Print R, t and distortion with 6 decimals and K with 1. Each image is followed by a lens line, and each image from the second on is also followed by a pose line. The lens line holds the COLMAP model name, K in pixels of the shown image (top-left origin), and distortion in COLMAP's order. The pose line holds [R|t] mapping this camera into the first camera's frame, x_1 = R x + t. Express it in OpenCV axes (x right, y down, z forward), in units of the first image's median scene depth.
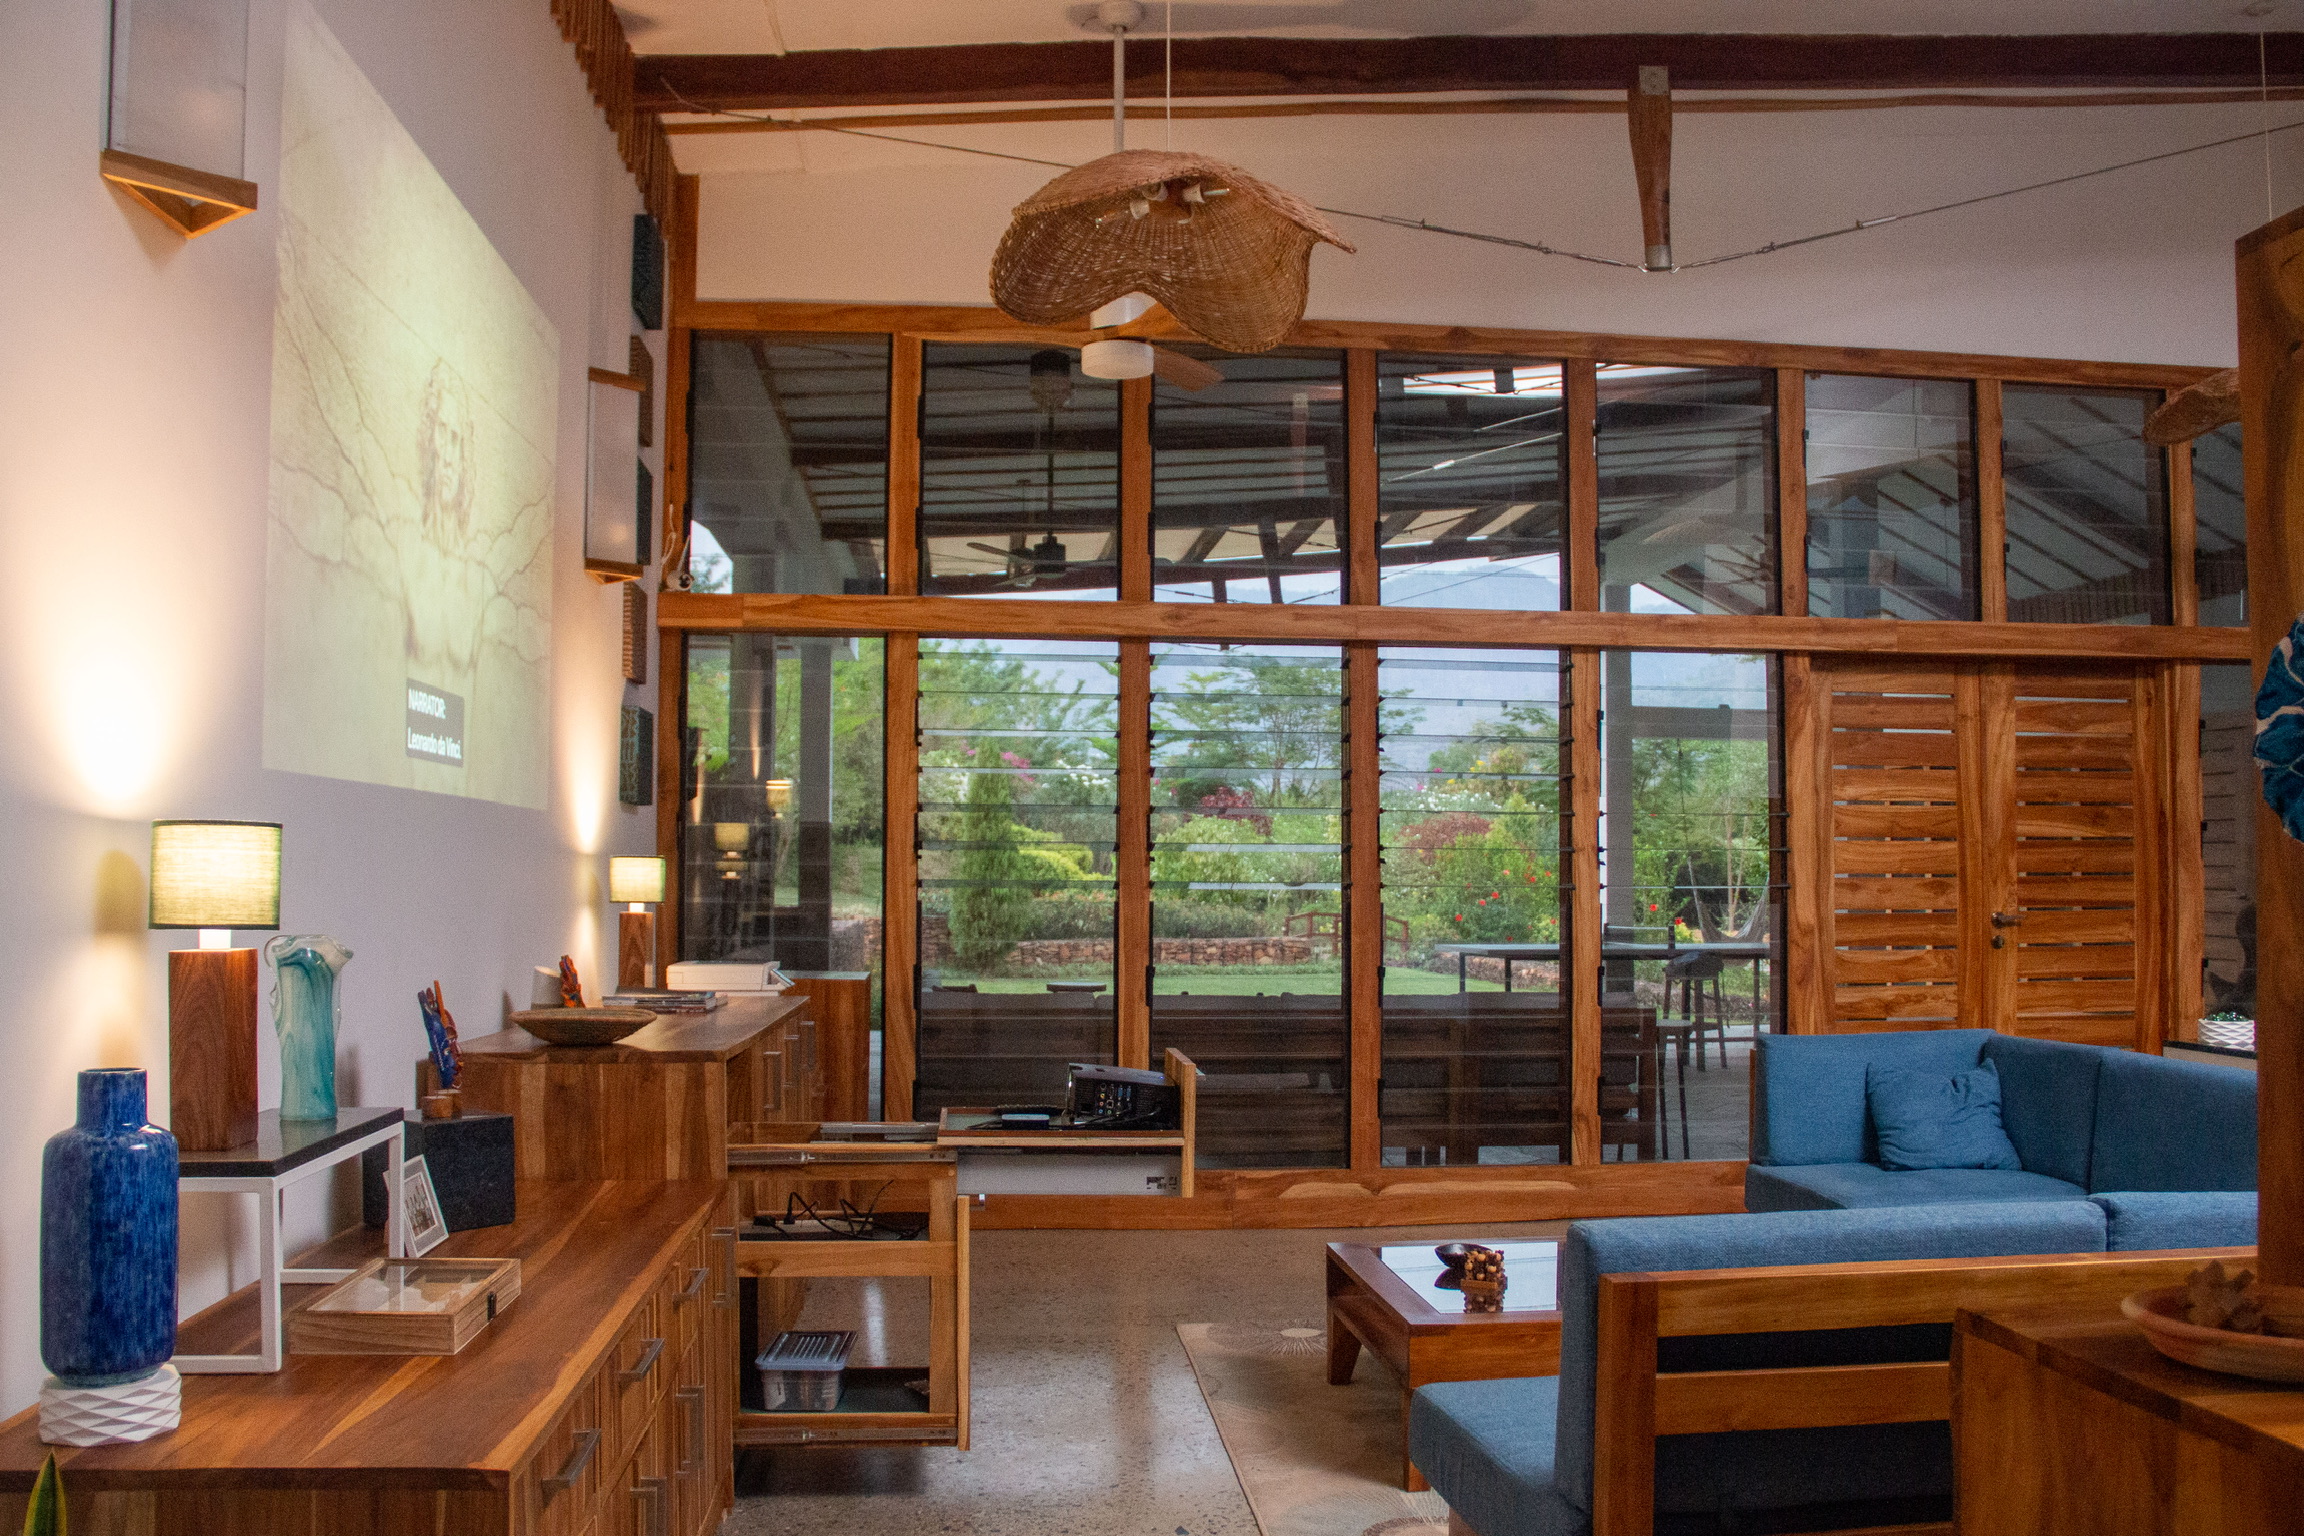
lens RADIAL K [[2017.9, 0, 1167.5], [0, 2017.9, 818.9], [0, 0, 1]] dist [-0.193437, 0.182820]
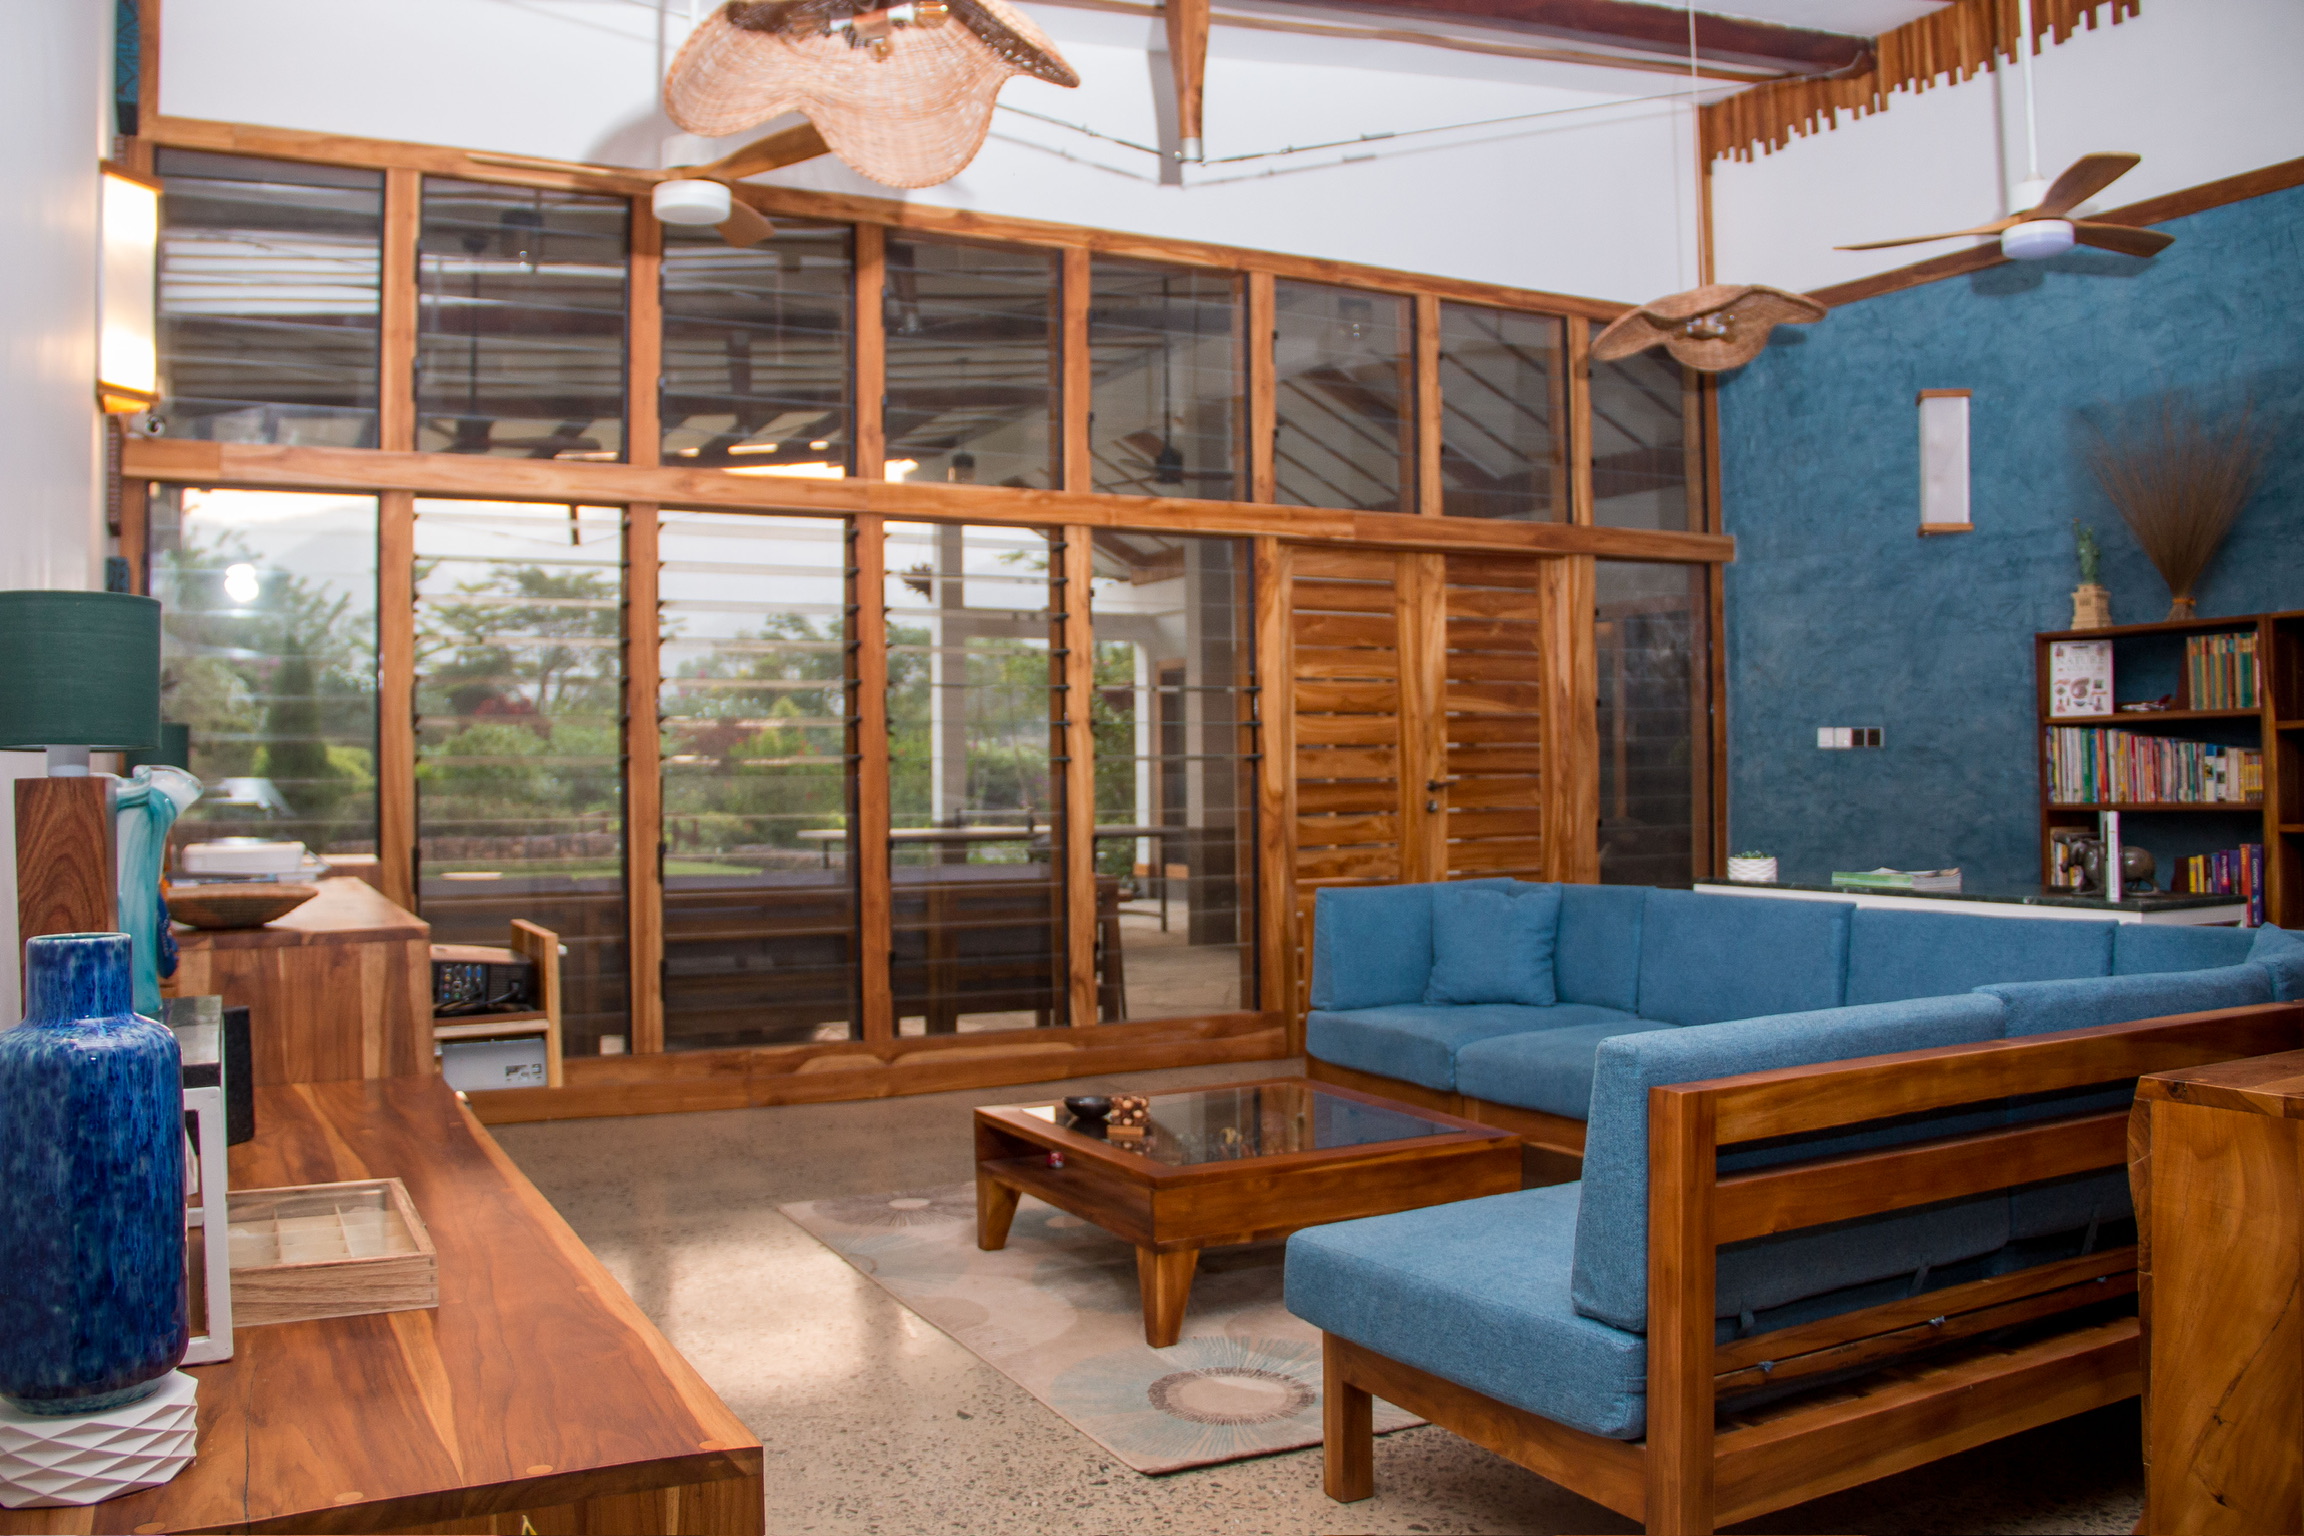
lens RADIAL K [[1882.2, 0, 1138.0], [0, 1882.2, 747.0], [0, 0, 1]] dist [-0.174970, 0.139499]
pose [[0.931530, -0.007839, 0.363581, -0.115908], [0.003584, 0.999917, 0.012378, 0.015666], [-0.363648, -0.010228, 0.931480, 0.077741]]
